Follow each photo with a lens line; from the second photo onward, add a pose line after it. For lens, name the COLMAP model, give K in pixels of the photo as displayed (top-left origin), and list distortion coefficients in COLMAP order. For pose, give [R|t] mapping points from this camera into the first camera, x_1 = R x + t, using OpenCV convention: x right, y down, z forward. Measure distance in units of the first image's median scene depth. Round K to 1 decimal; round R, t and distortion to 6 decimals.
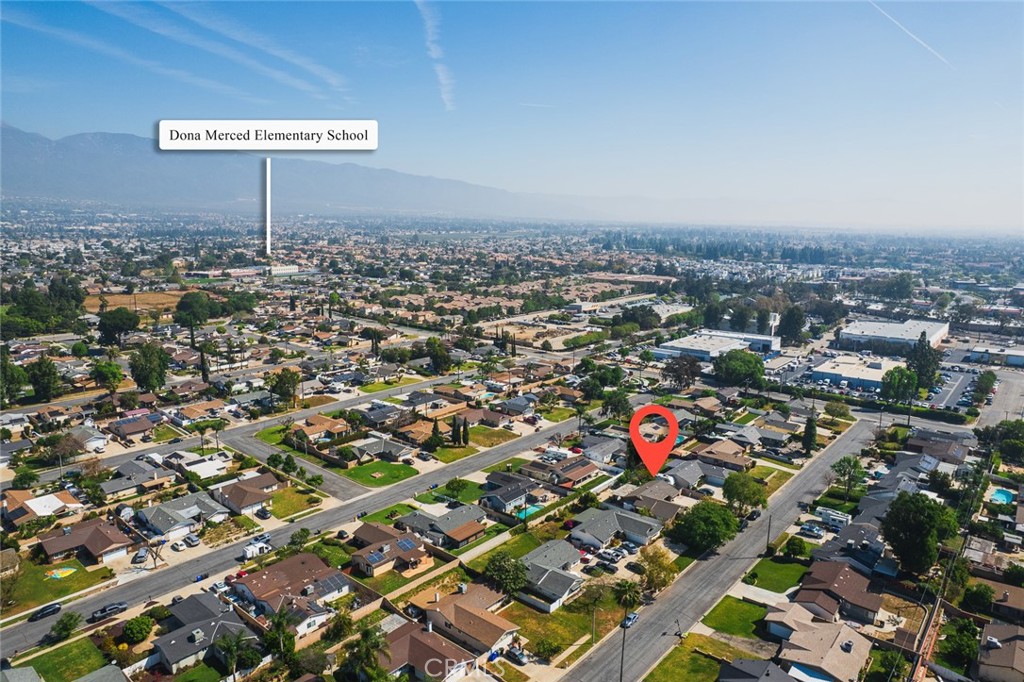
lens RADIAL K [[643.7, 0, 512.0], [0, 643.7, 341.0], [0, 0, 1]] dist [-0.057925, 0.062061]
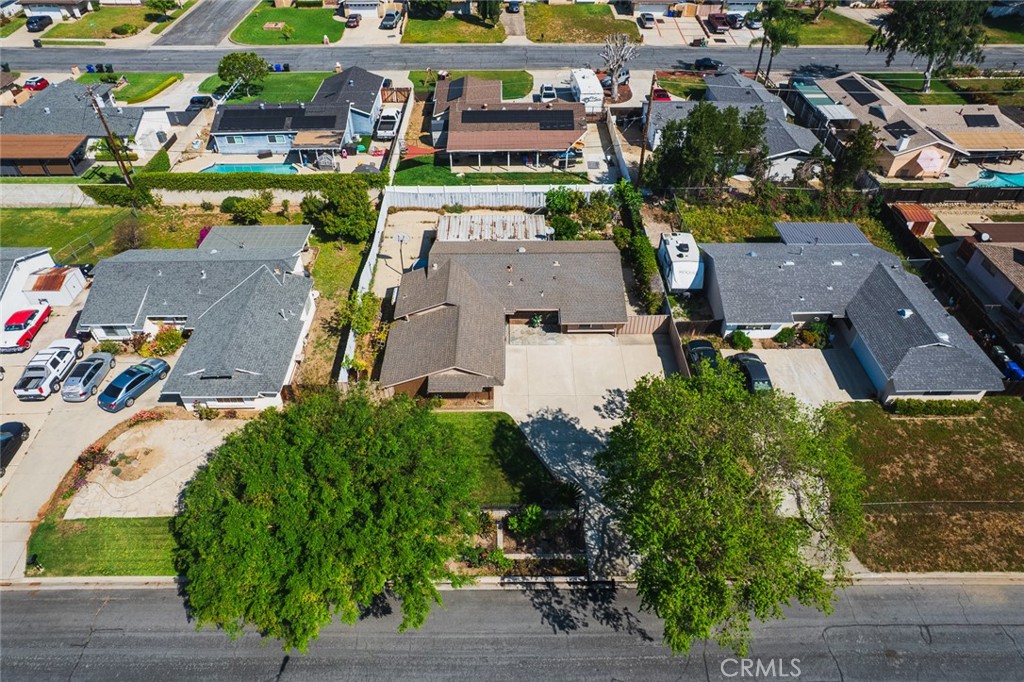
lens RADIAL K [[655.7, 0, 512.0], [0, 655.7, 341.0], [0, 0, 1]] dist [-0.080220, 0.073515]
pose [[0.668372, 0.497374, -0.553080, 0.353094], [-0.132934, 0.811461, 0.569087, 0.091867], [0.731852, -0.306839, 0.608476, 0.745812]]
